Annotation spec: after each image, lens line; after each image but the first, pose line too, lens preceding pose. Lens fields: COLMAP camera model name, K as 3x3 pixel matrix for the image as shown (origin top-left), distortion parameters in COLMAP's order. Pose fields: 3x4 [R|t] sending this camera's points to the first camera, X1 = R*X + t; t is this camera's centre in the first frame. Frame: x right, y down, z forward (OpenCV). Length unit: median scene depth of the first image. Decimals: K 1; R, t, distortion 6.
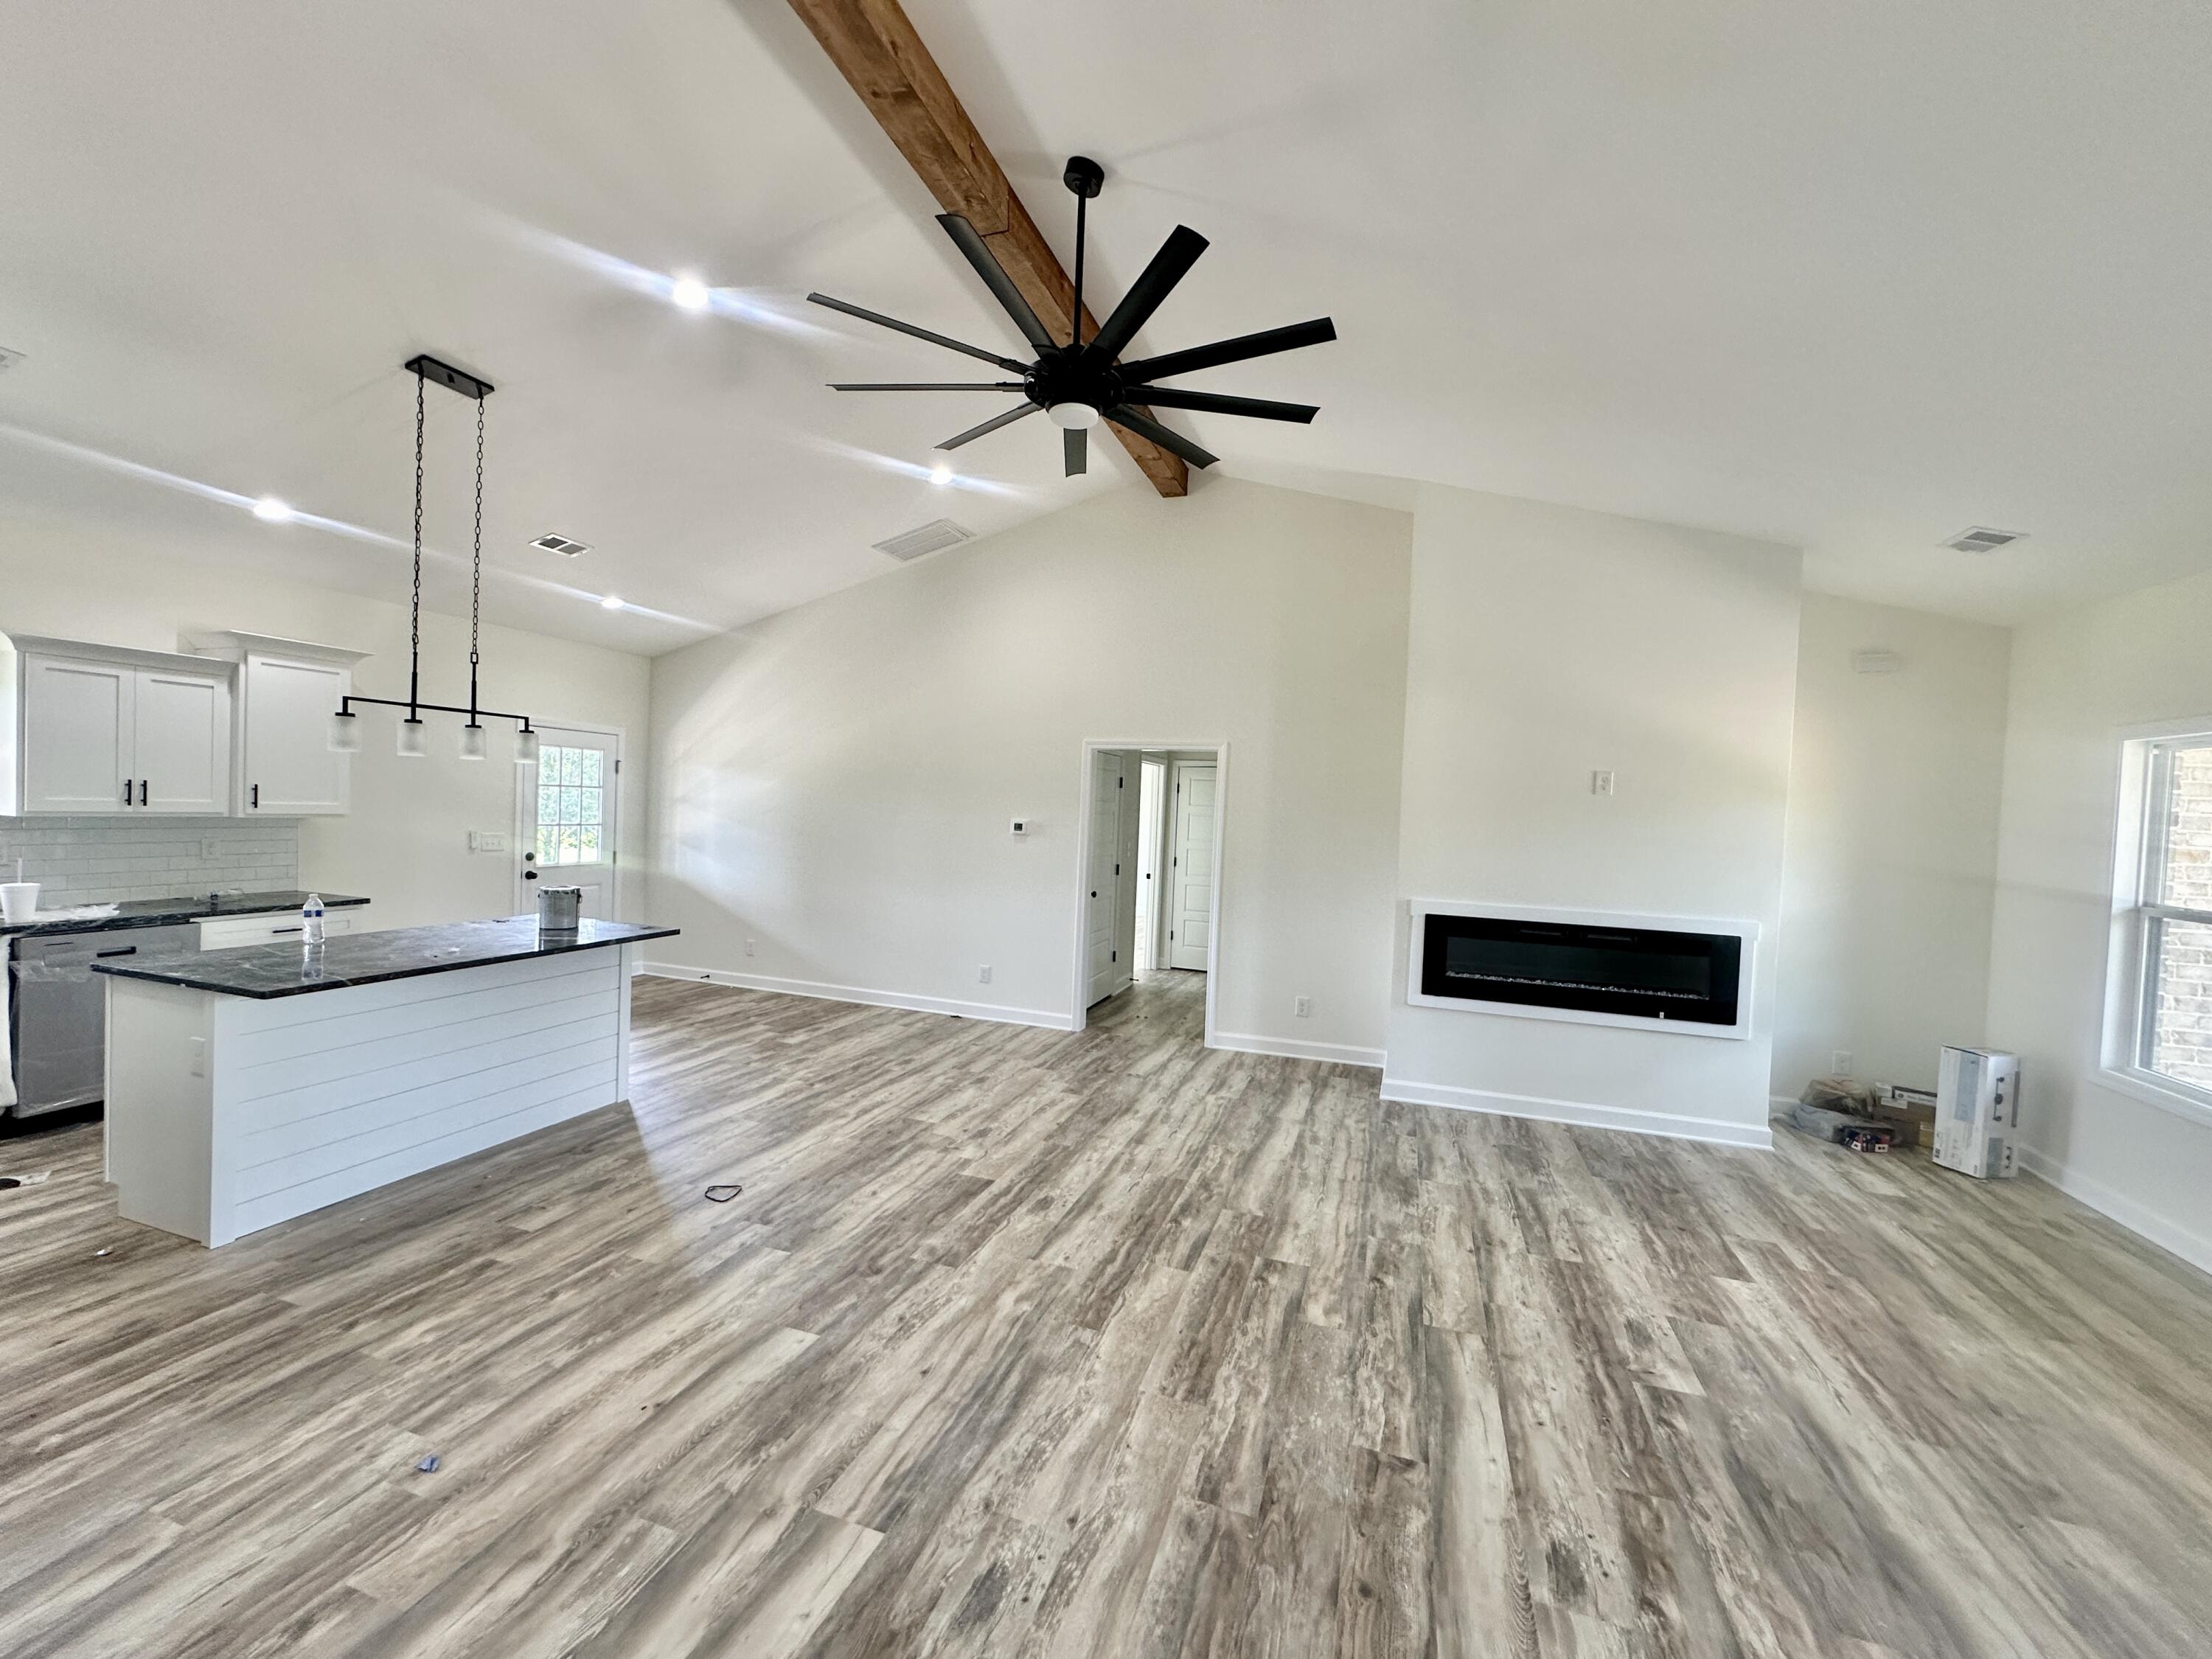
lens RADIAL K [[880.3, 0, 1106.0], [0, 880.3, 829.5], [0, 0, 1]] dist [-0.002324, 0.001052]
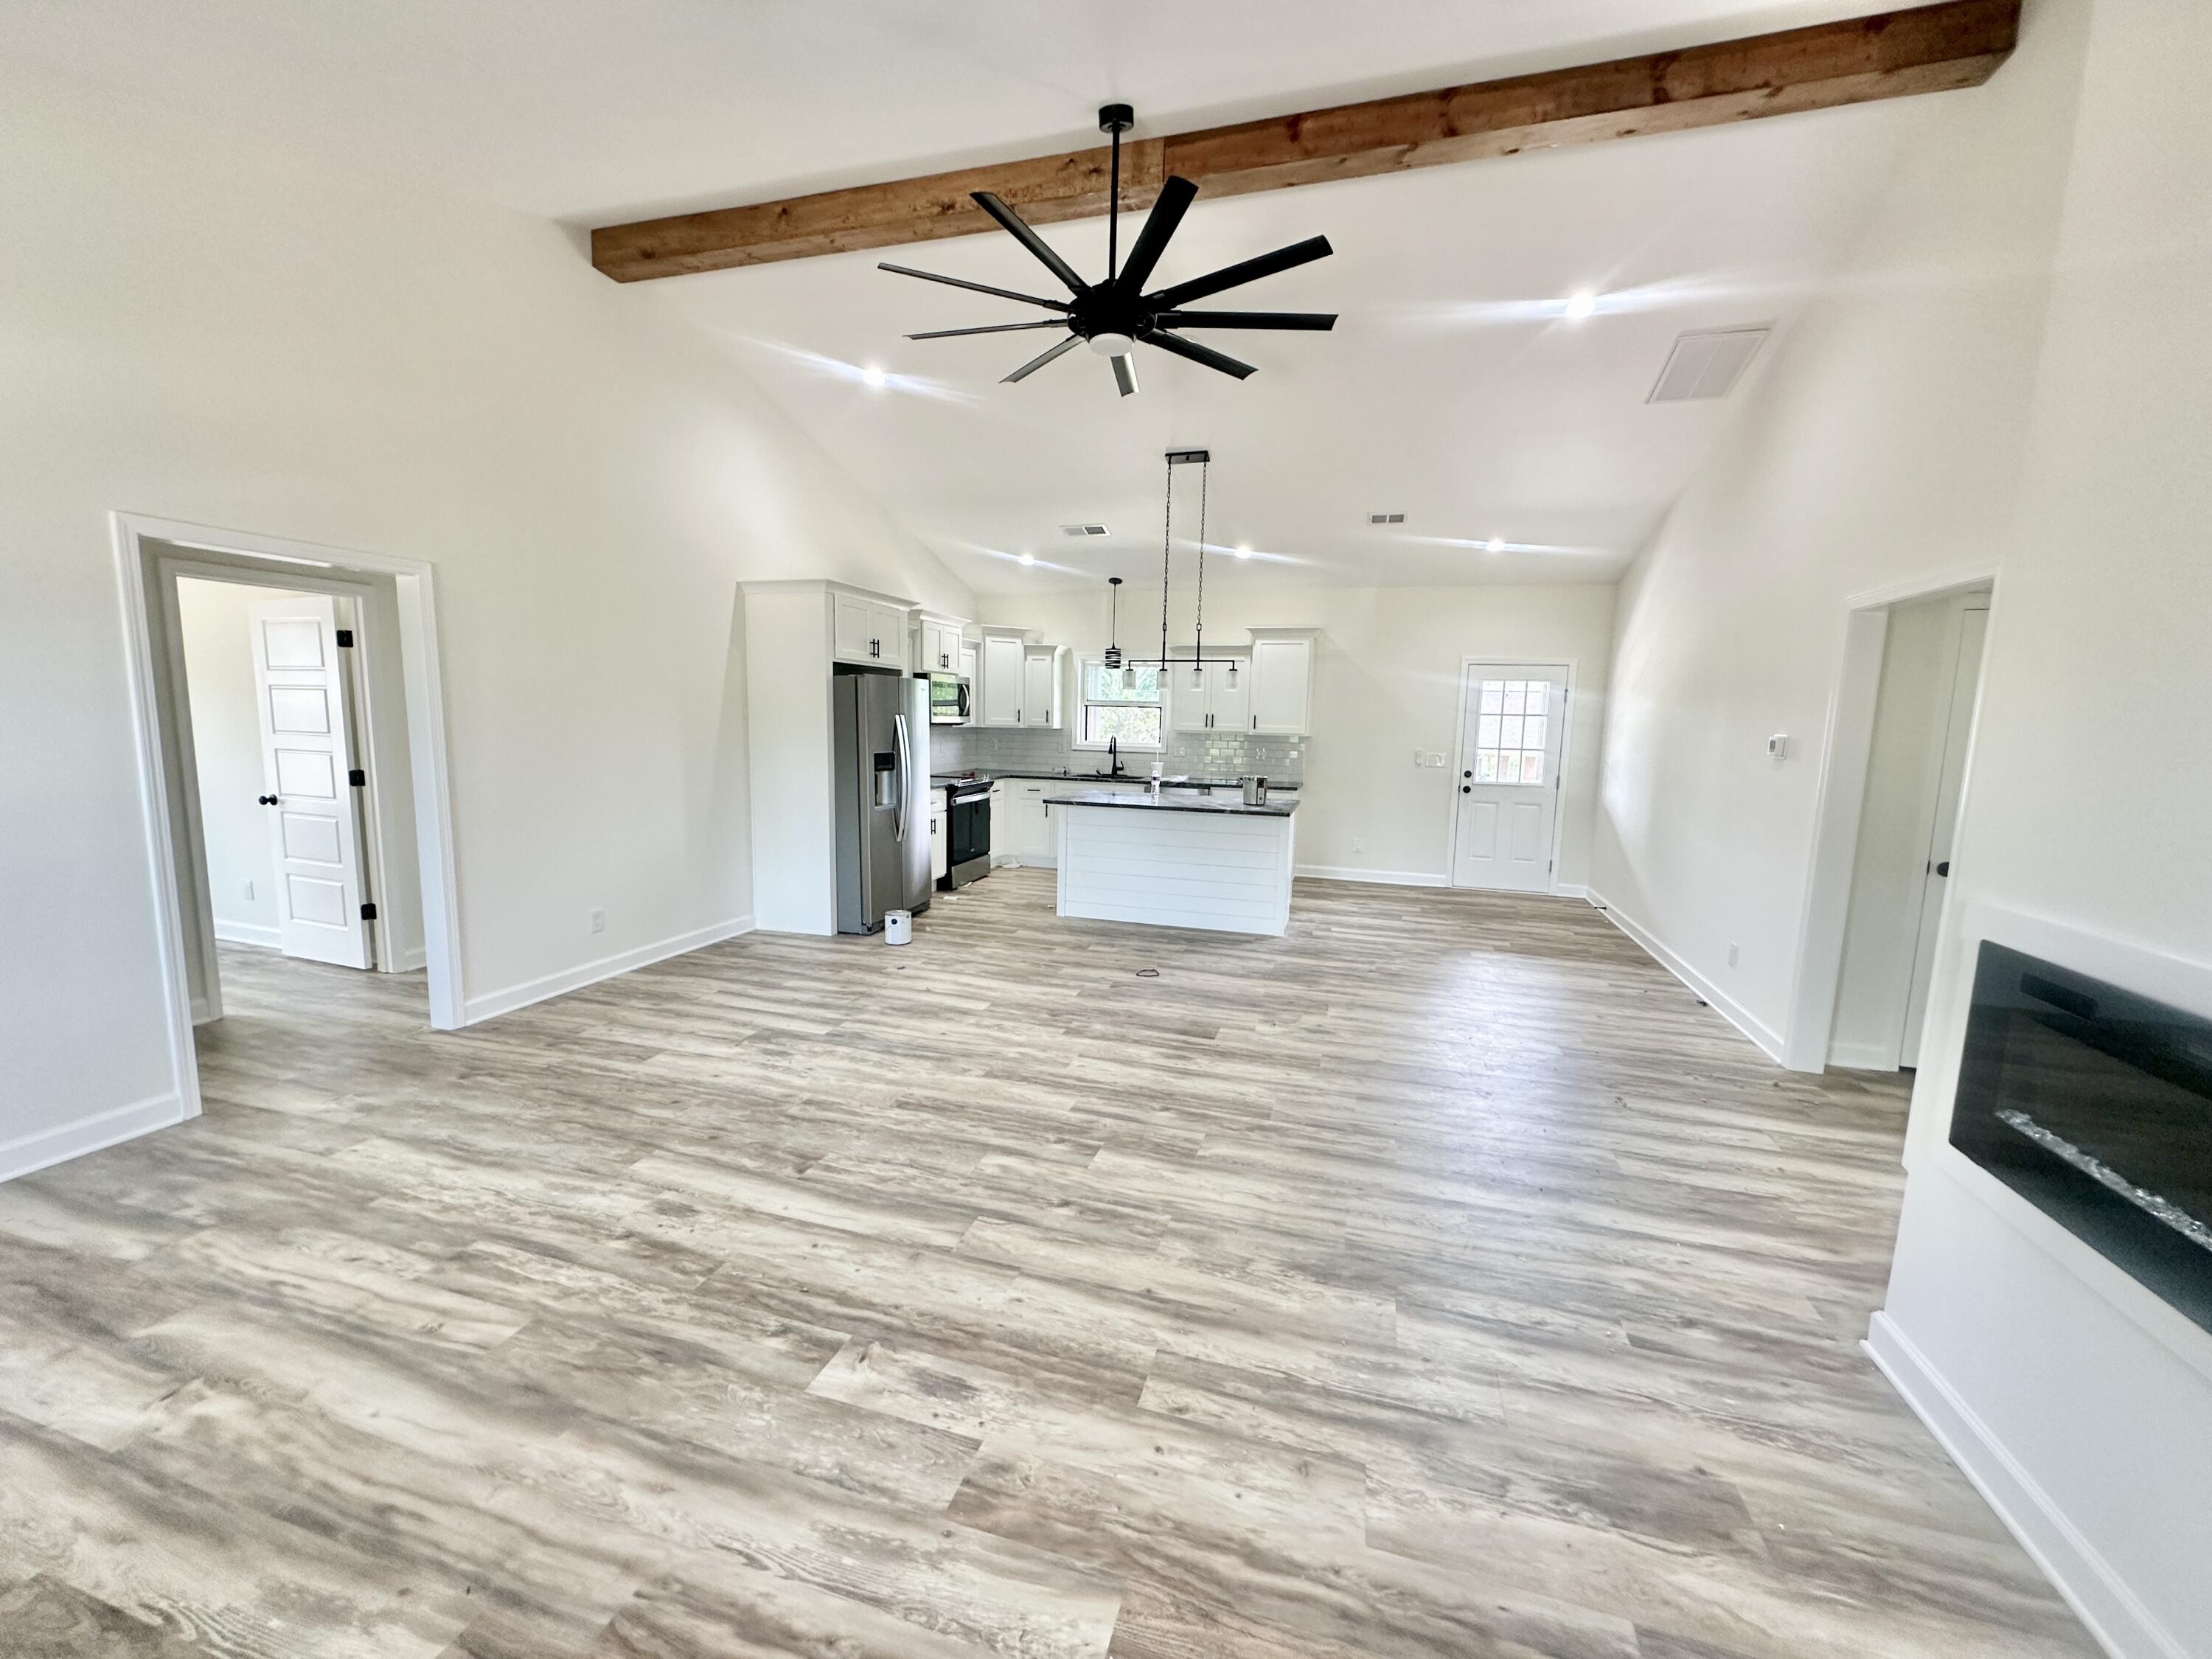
lens RADIAL K [[880.3, 0, 1106.0], [0, 880.3, 829.5], [0, 0, 1]] dist [-0.002324, 0.001052]
pose [[0.033951, 0.087319, -0.995602, 1.219410], [-0.047602, 0.995187, 0.085659, 0.059915], [0.998289, 0.044485, 0.037944, 1.038629]]
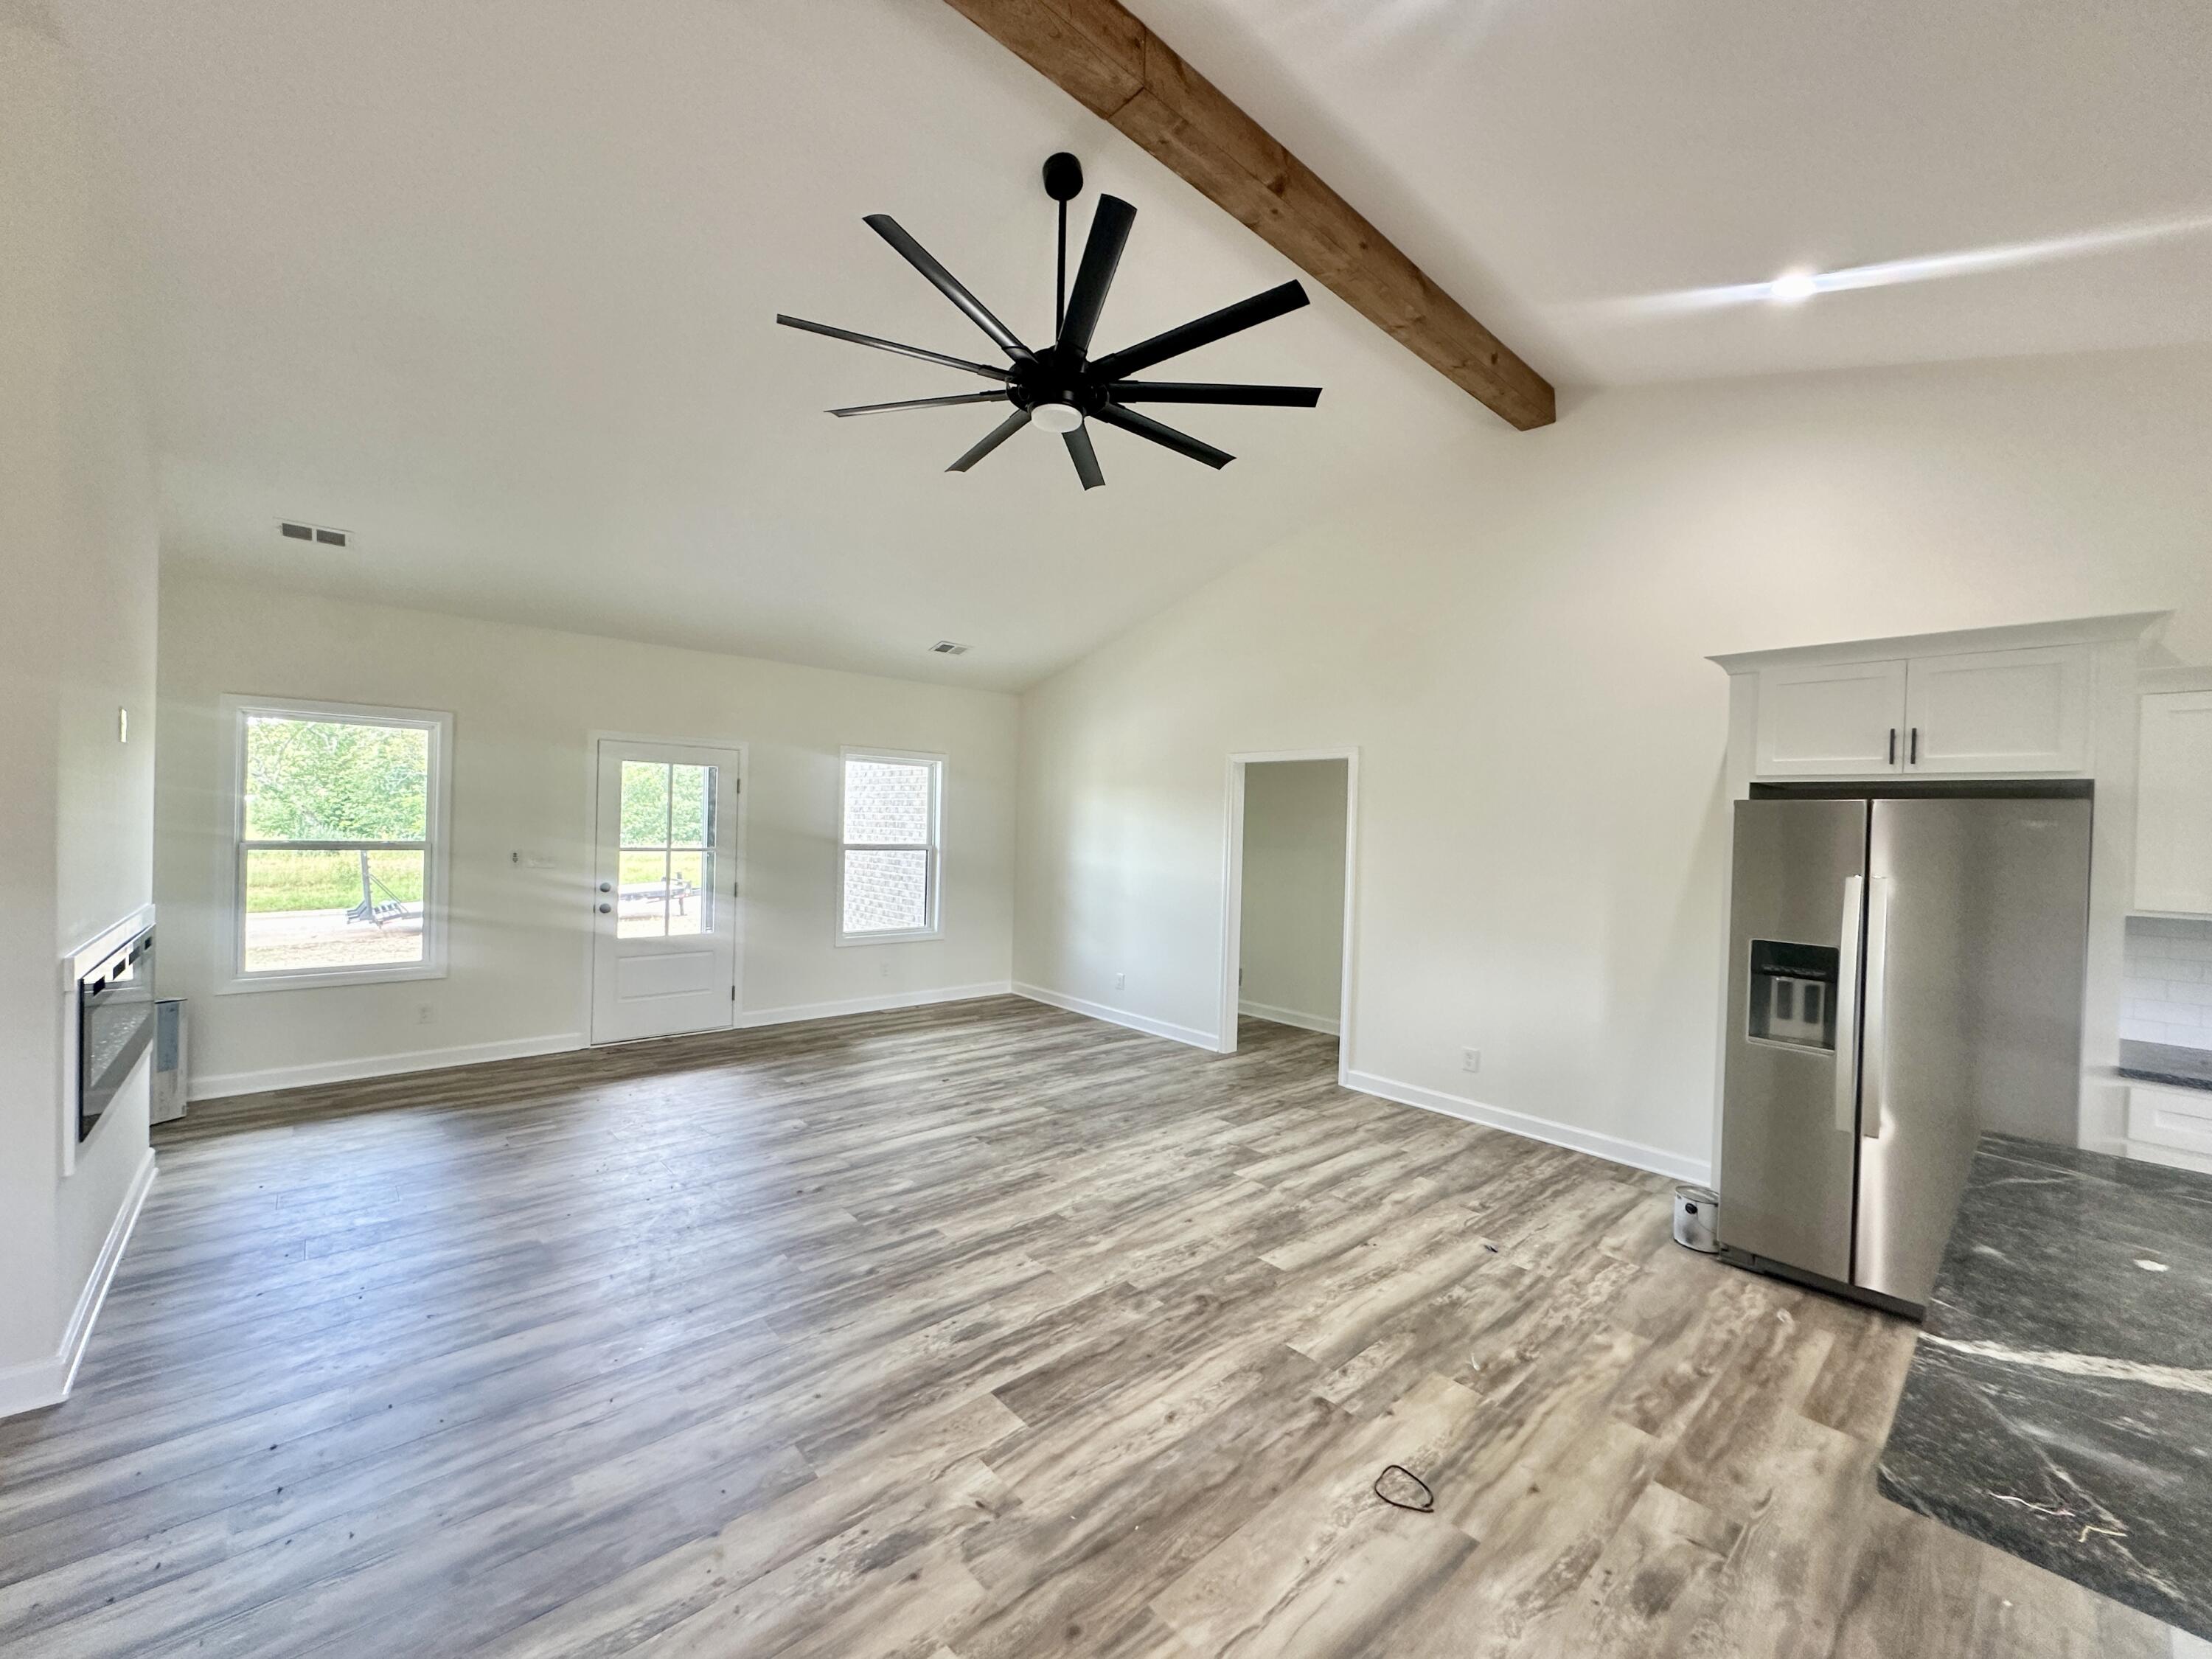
lens RADIAL K [[880.3, 0, 1106.0], [0, 880.3, 829.5], [0, 0, 1]] dist [-0.002324, 0.001052]
pose [[-0.870355, -0.068447, 0.487645, -0.628358], [-0.049922, 0.997455, 0.050903, -0.071422], [-0.489888, 0.019959, -0.871557, 1.948002]]
